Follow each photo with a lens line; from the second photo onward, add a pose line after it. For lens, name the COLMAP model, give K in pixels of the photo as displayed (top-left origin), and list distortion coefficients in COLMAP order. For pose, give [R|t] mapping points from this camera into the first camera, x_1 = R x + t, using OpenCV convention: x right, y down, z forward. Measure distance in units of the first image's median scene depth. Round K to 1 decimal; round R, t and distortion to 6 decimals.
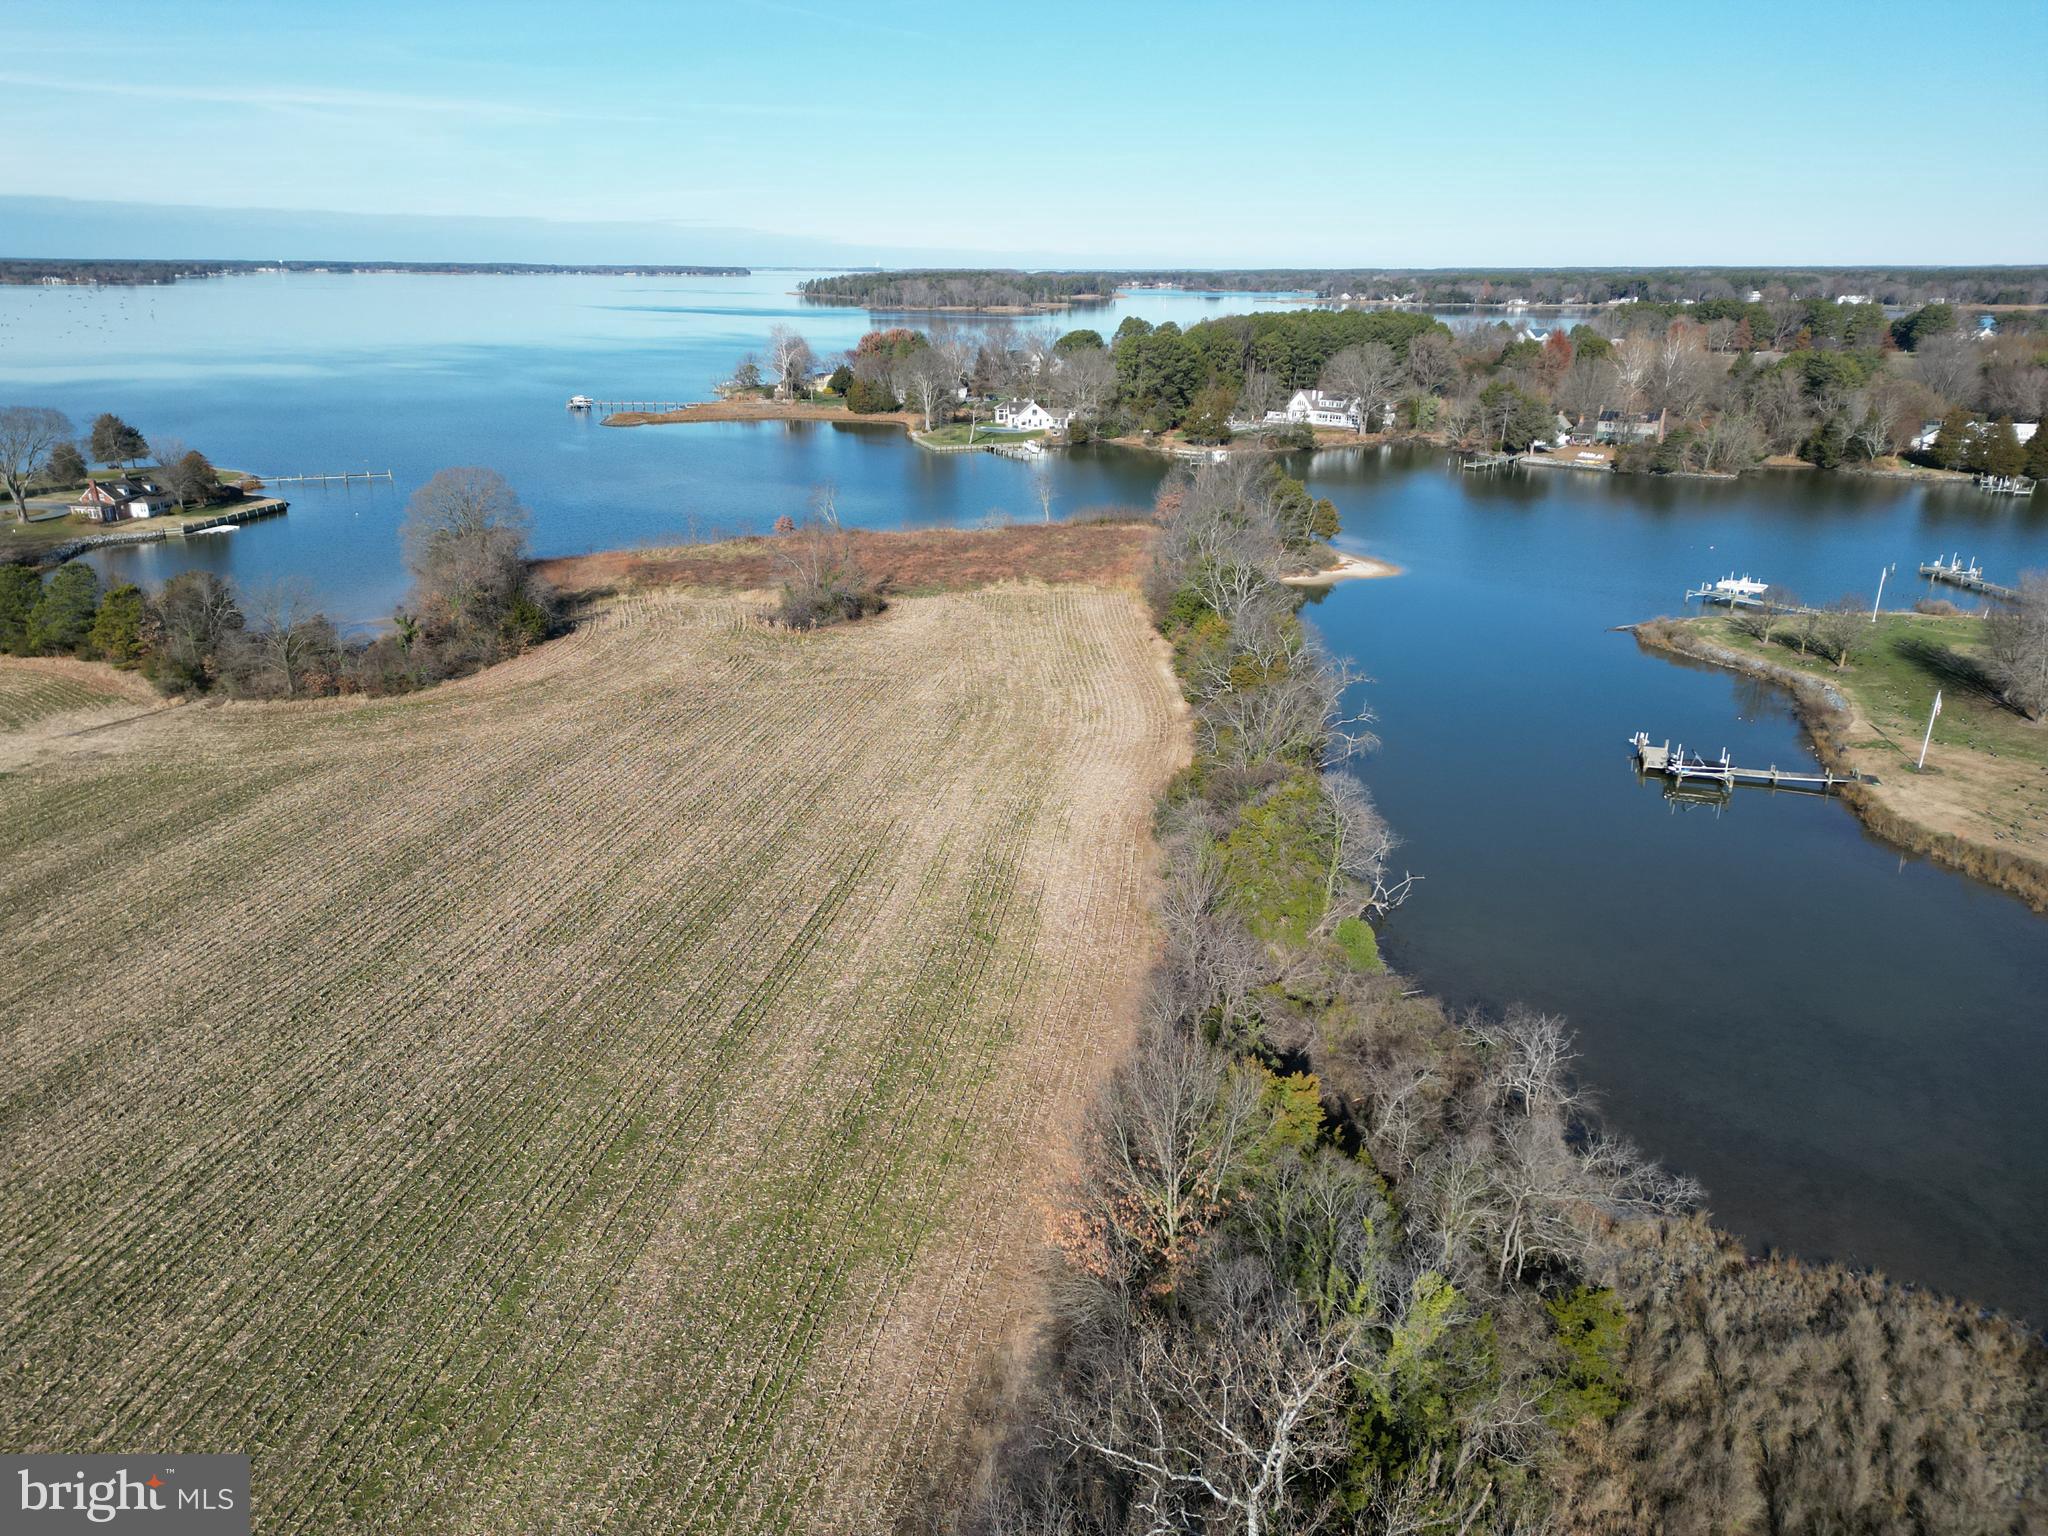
lens RADIAL K [[1420.3, 0, 1024.0], [0, 1420.3, 768.0], [0, 0, 1]] dist [0.082557, -0.078888]
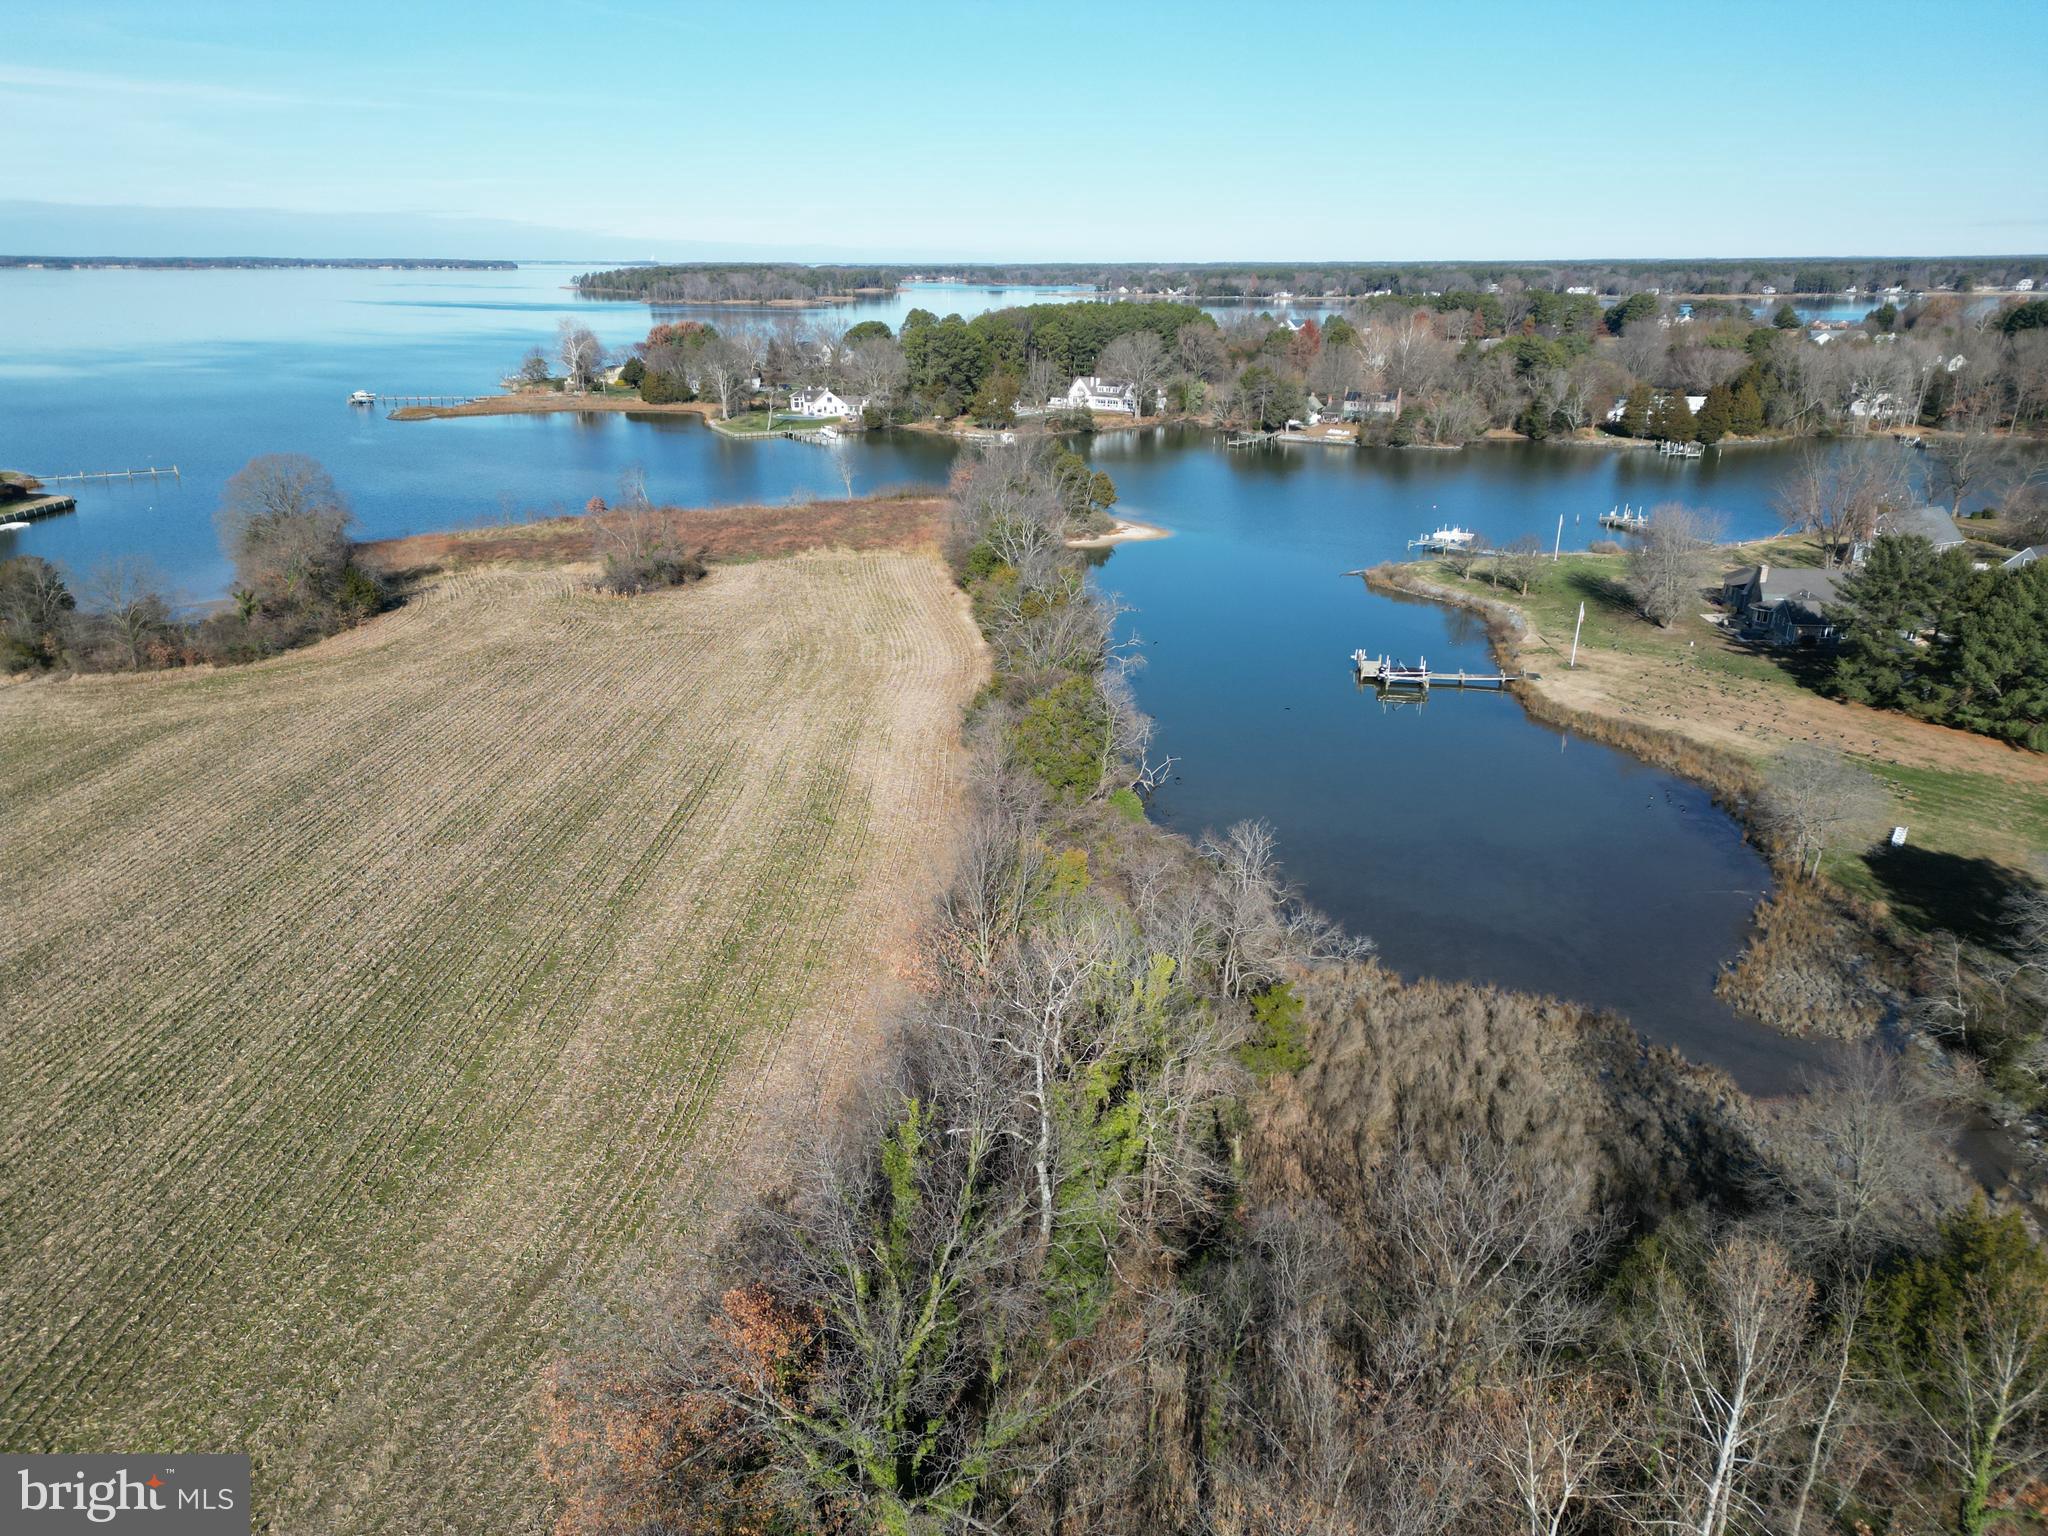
lens RADIAL K [[1420.3, 0, 1024.0], [0, 1420.3, 768.0], [0, 0, 1]] dist [0.082557, -0.078888]
pose [[0.989791, -0.050582, 0.133248, -0.004591], [0.050093, 0.998720, 0.007024, 0.018341], [-0.133433, -0.000277, 0.991058, -0.051431]]
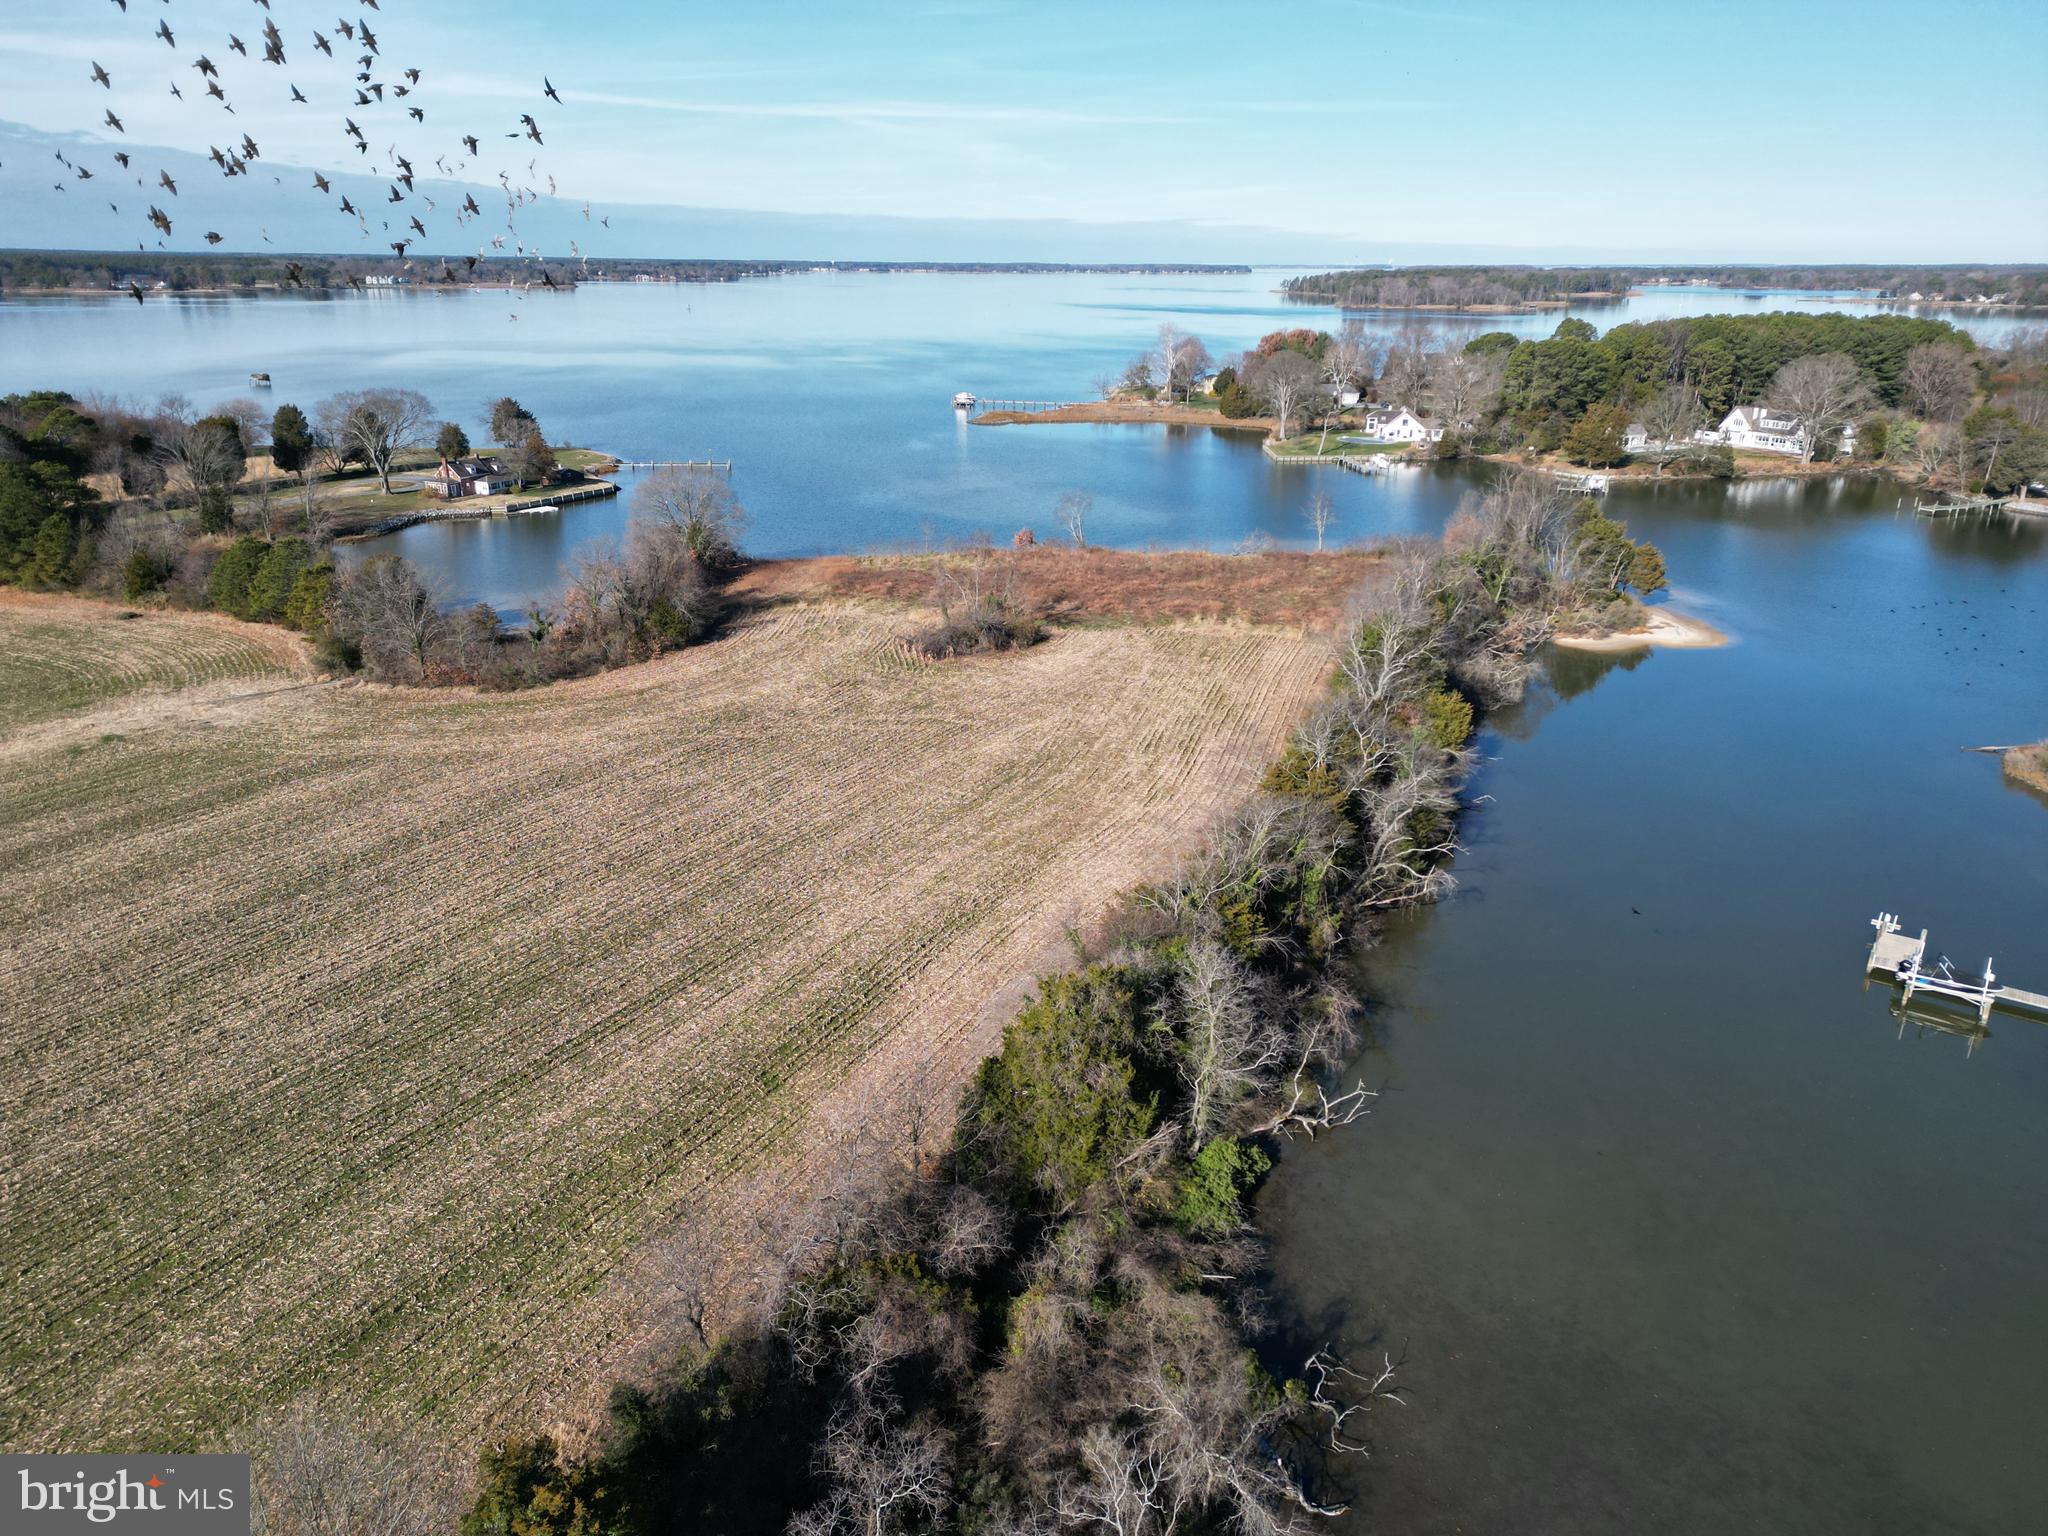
lens RADIAL K [[1420.3, 0, 1024.0], [0, 1420.3, 768.0], [0, 0, 1]] dist [0.082557, -0.078888]
pose [[0.945347, 0.111782, -0.306306, 0.083243], [-0.111338, 0.993601, 0.018979, -0.022062], [0.306468, 0.016161, 0.951744, 0.063706]]
